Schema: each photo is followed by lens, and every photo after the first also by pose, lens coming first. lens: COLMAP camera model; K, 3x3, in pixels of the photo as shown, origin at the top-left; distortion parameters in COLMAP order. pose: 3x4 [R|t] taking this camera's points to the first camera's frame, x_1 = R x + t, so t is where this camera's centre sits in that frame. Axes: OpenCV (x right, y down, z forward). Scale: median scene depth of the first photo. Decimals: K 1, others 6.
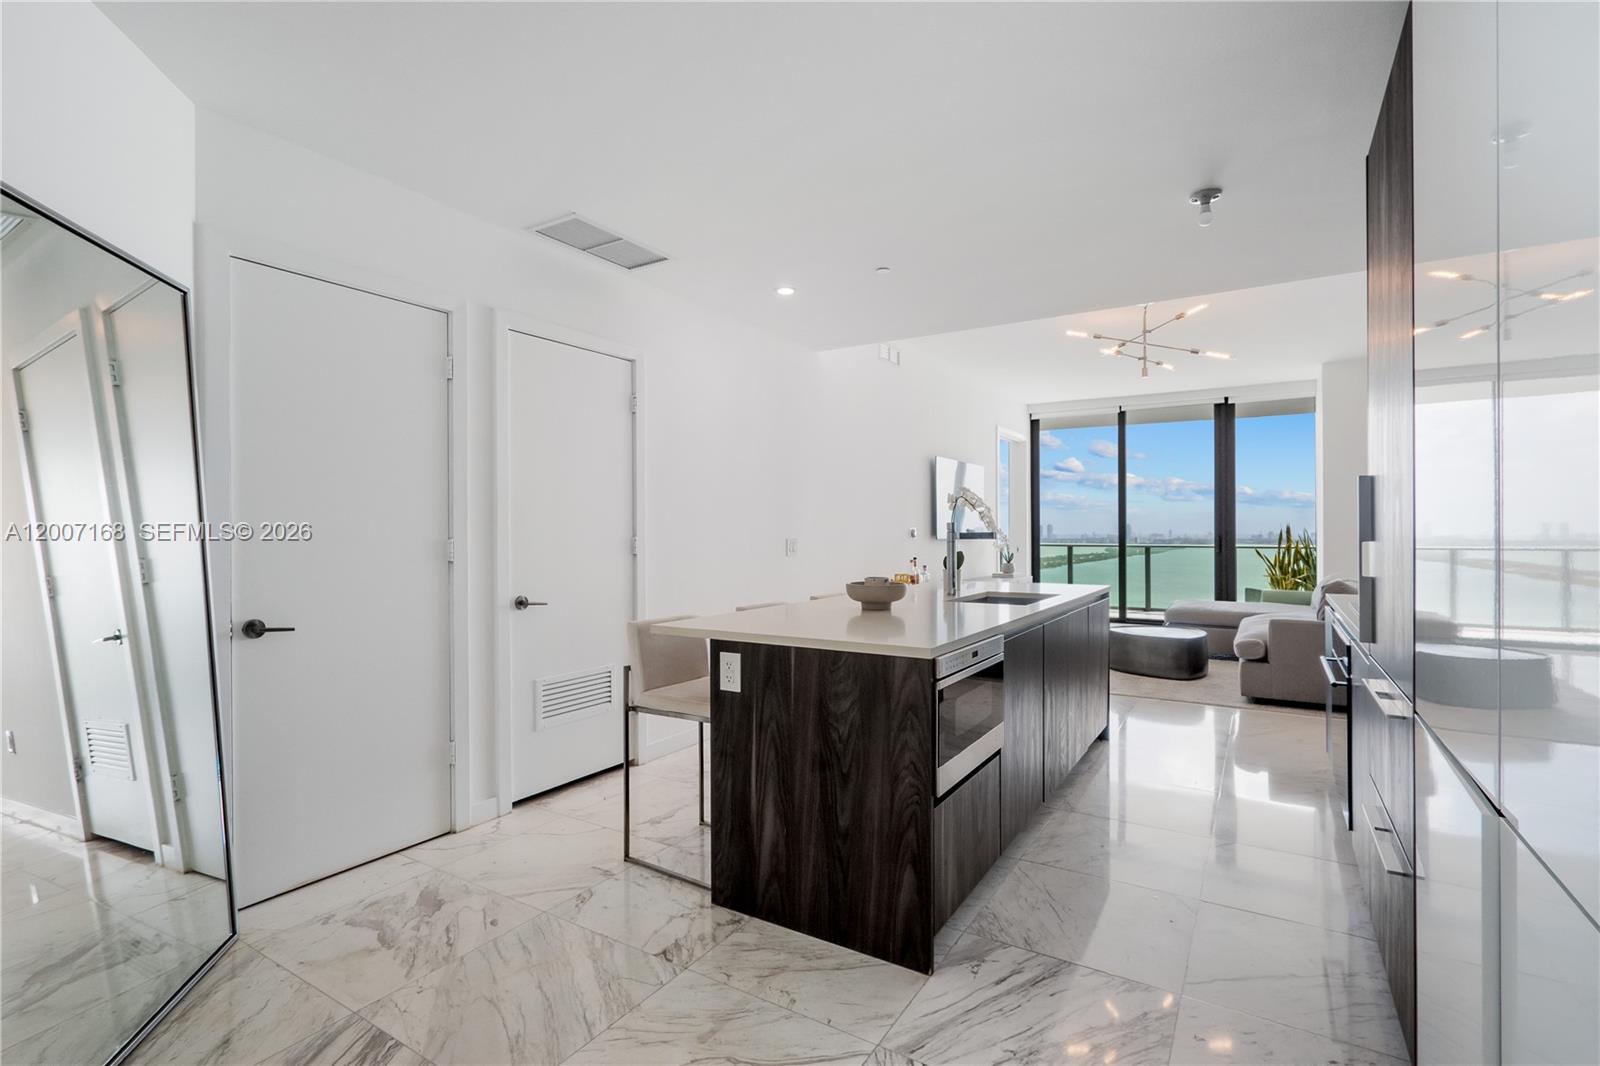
lens RADIAL K [[746.3, 0, 803.0], [0, 746.3, 540.4], [0, 0, 1]] dist [-0.002354, 0.000780]
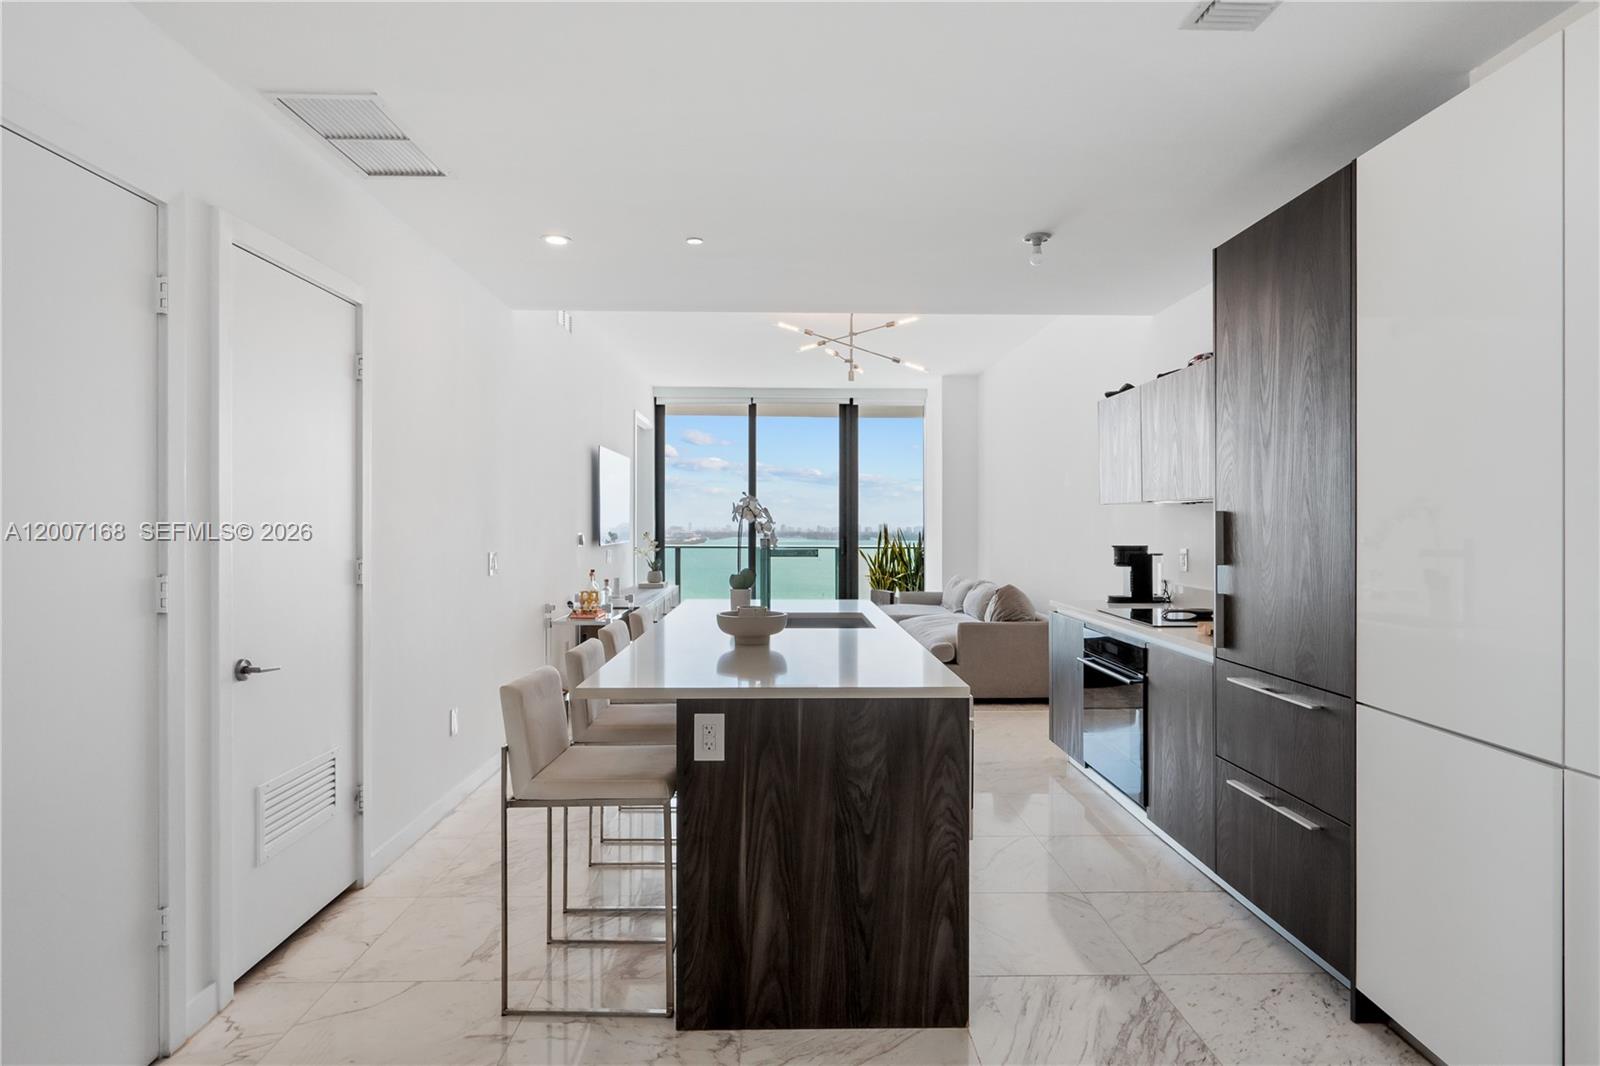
lens RADIAL K [[898.8, 0, 800.0], [0, 898.8, 533.0], [0, 0, 1]] dist [-0.003606, -0.000669]
pose [[0.837118, -0.001697, 0.547020, -0.471901], [0.002337, 0.999997, -0.000473, -0.038723], [-0.547017, 0.001675, 0.837120, 0.110119]]
